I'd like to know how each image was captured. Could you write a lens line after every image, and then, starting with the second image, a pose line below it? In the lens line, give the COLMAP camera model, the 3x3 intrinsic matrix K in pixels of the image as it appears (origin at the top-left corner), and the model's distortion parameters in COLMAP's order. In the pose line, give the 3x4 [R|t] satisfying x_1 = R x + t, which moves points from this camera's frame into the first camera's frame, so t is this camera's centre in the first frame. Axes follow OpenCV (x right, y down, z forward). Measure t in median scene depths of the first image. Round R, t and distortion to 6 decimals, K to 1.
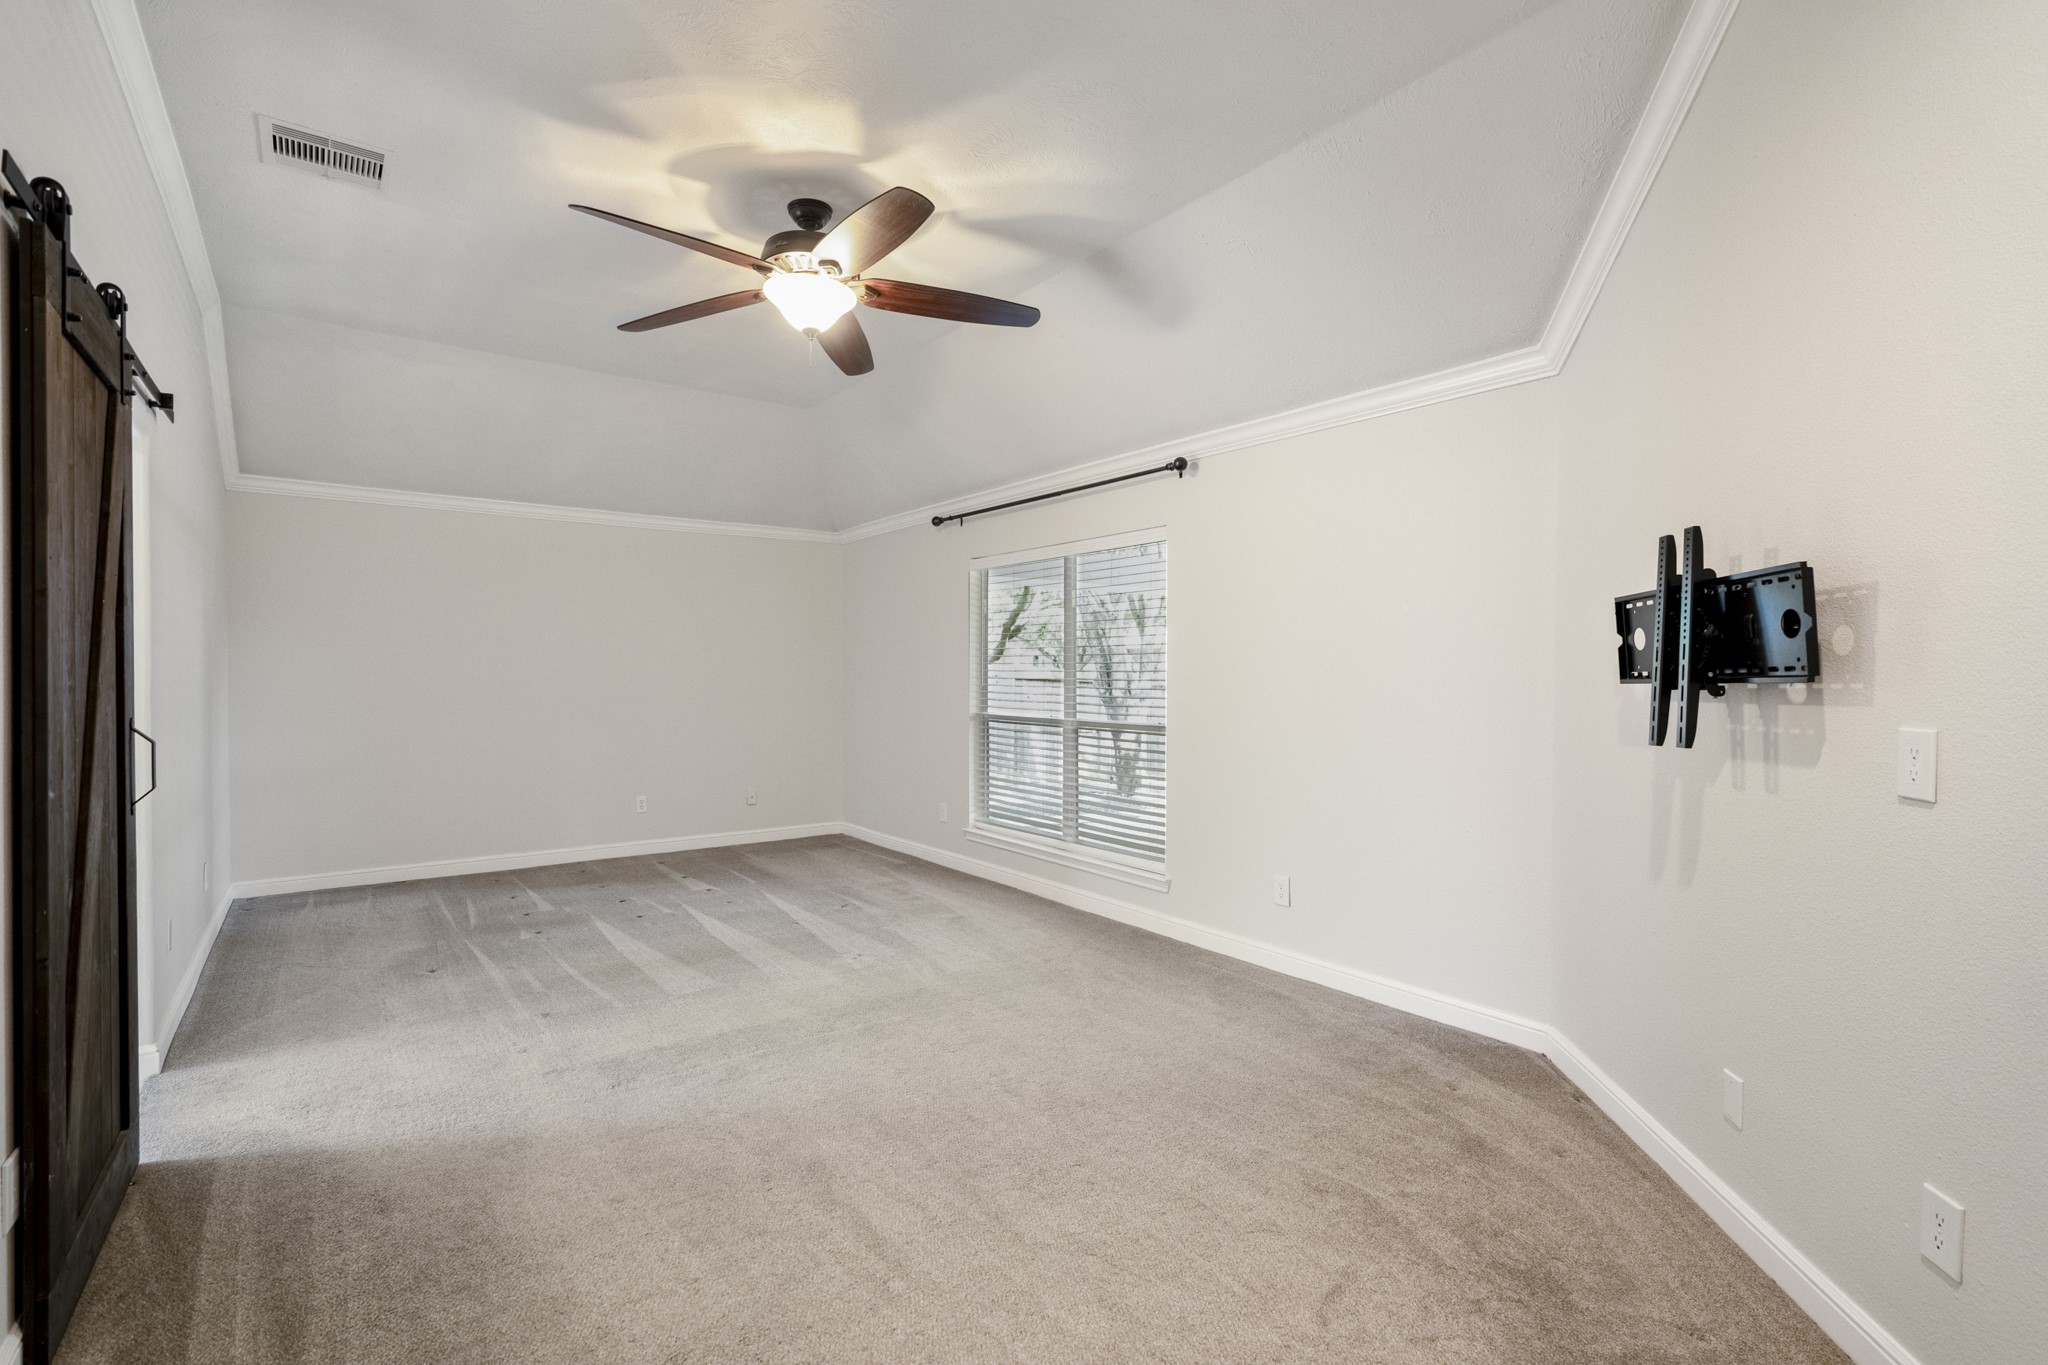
lens RADIAL K [[912.2, 0, 1001.3], [0, 912.2, 683.4], [0, 0, 1]] dist [-0.001160, 0.000030]
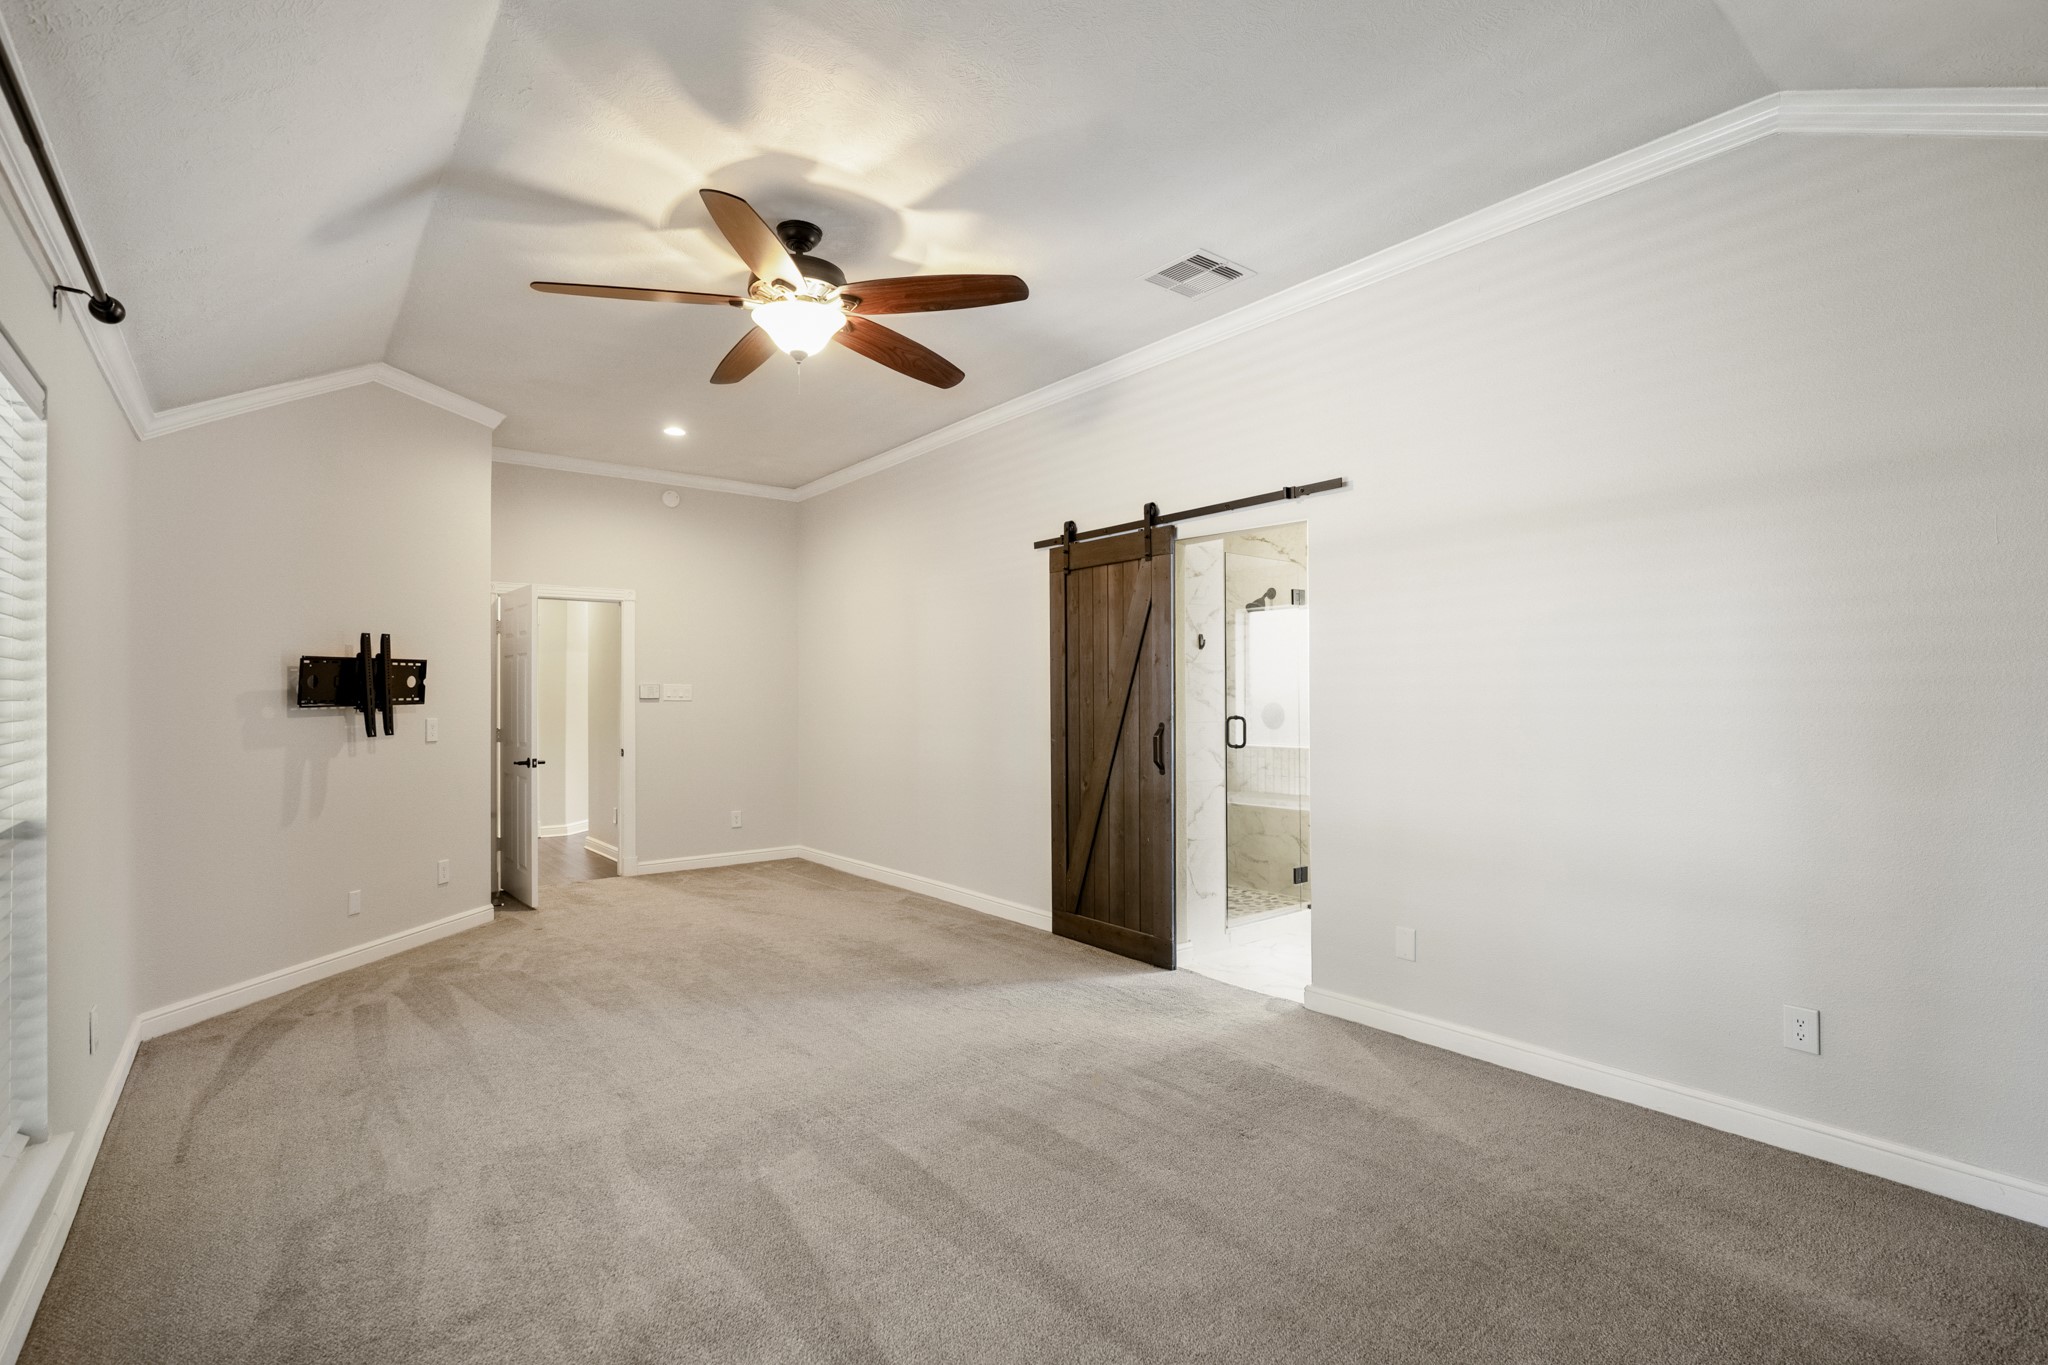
lens RADIAL K [[952.1, 0, 1037.1], [0, 952.1, 697.5], [0, 0, 1]] dist [-0.004613, 0.000007]
pose [[-0.998602, 0.001919, -0.052815, -0.411856], [0.001407, 0.999952, 0.009739, -0.025147], [0.052831, 0.009652, -0.998557, 2.044220]]
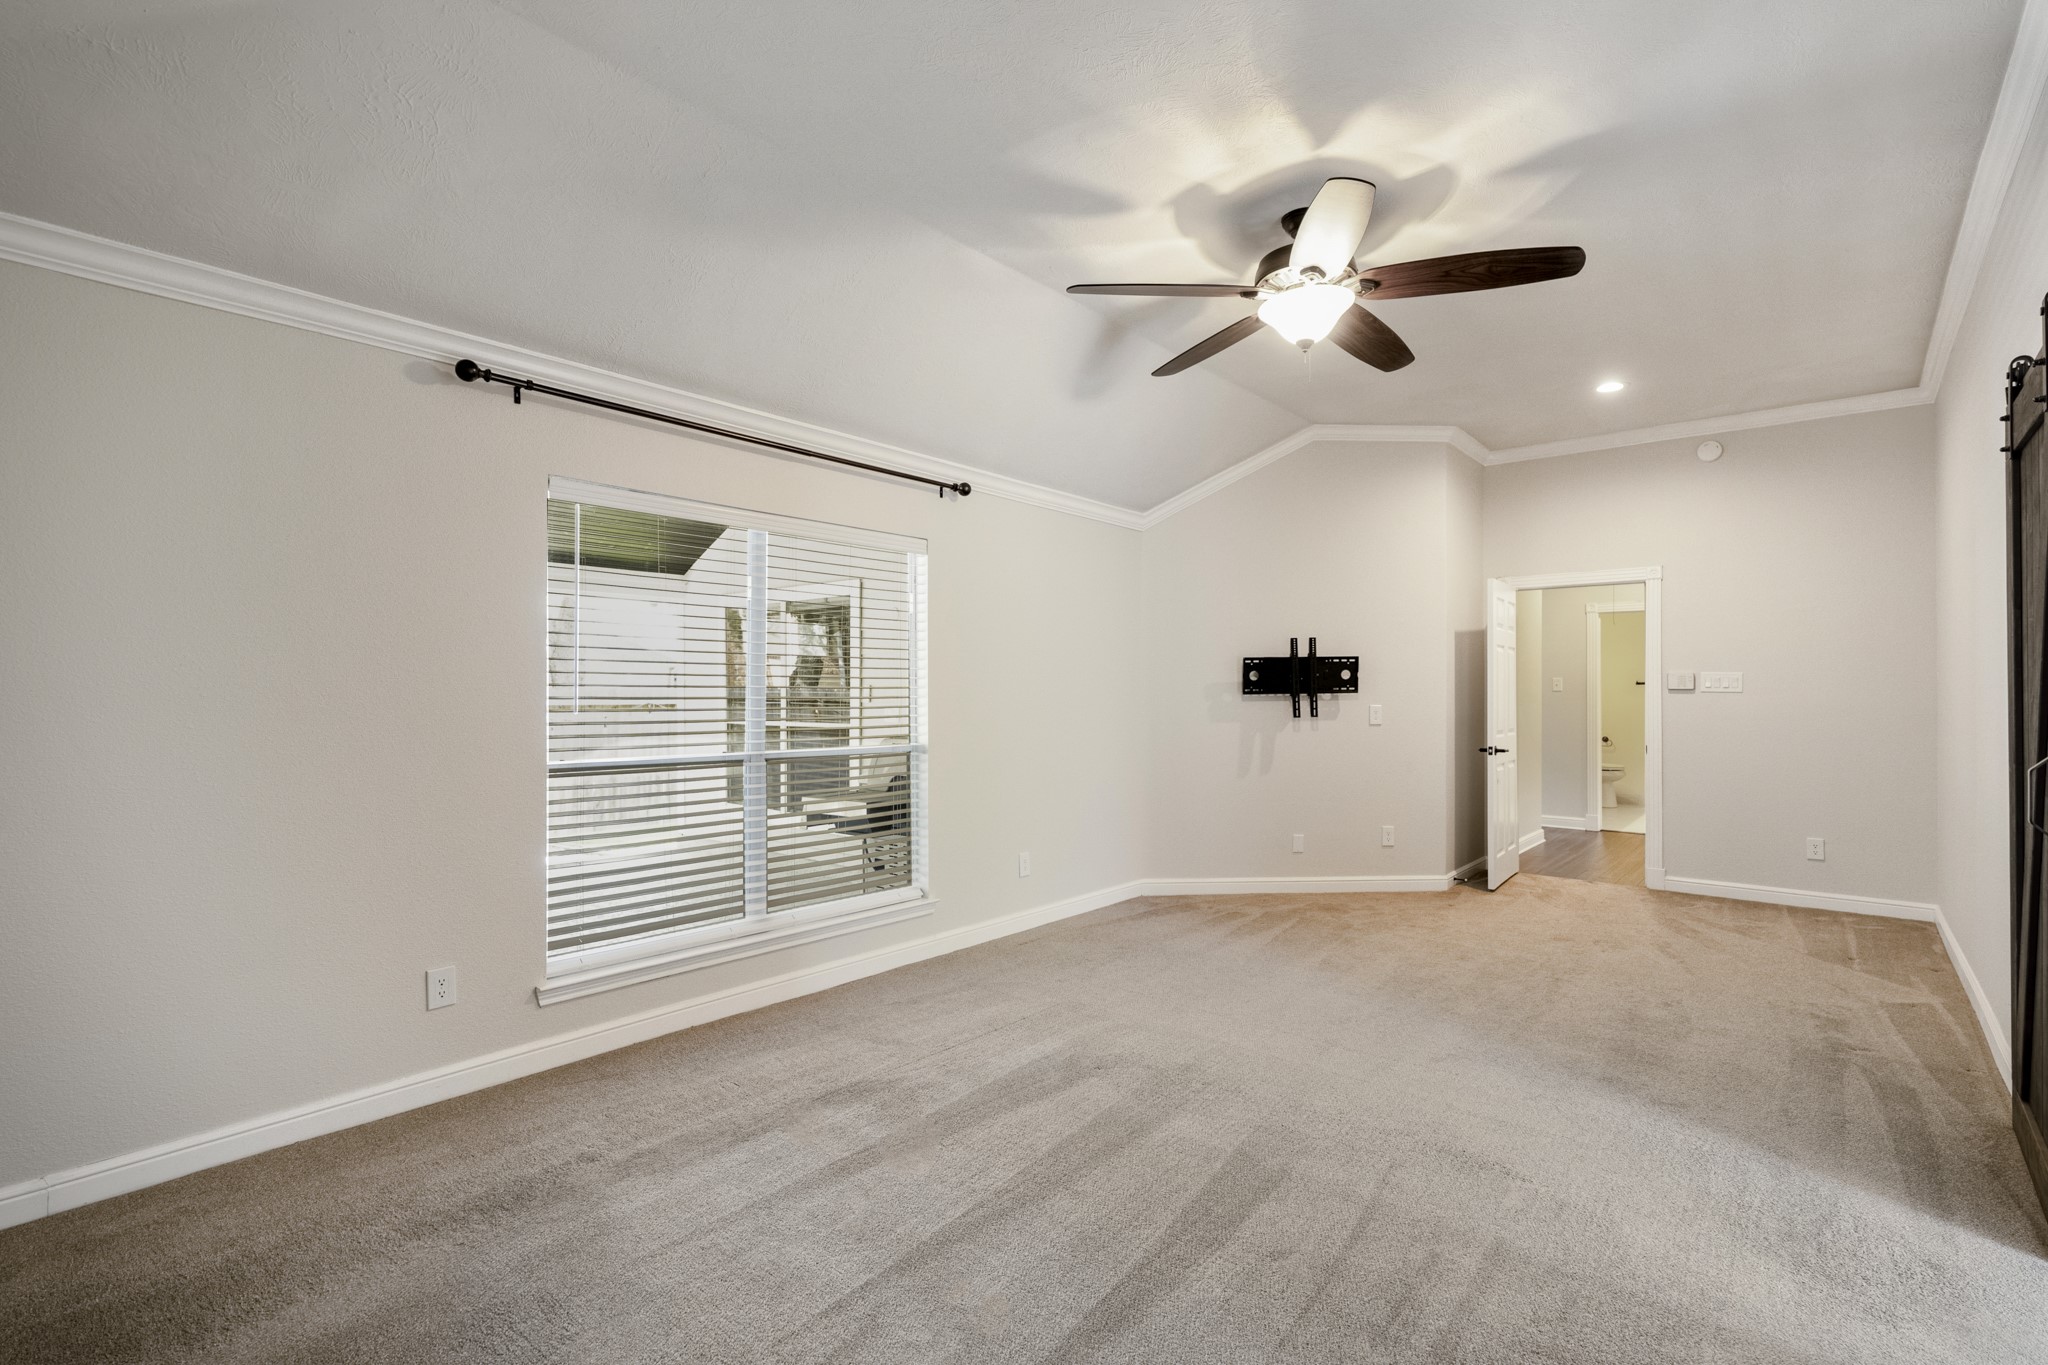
lens RADIAL K [[952.1, 0, 1037.1], [0, 952.1, 697.5], [0, 0, 1]] dist [-0.004613, 0.000007]
pose [[-0.229670, -0.011523, 0.973200, -1.140827], [0.008209, 0.999871, 0.013776, -0.022793], [-0.973234, 0.011153, -0.229546, 1.517944]]
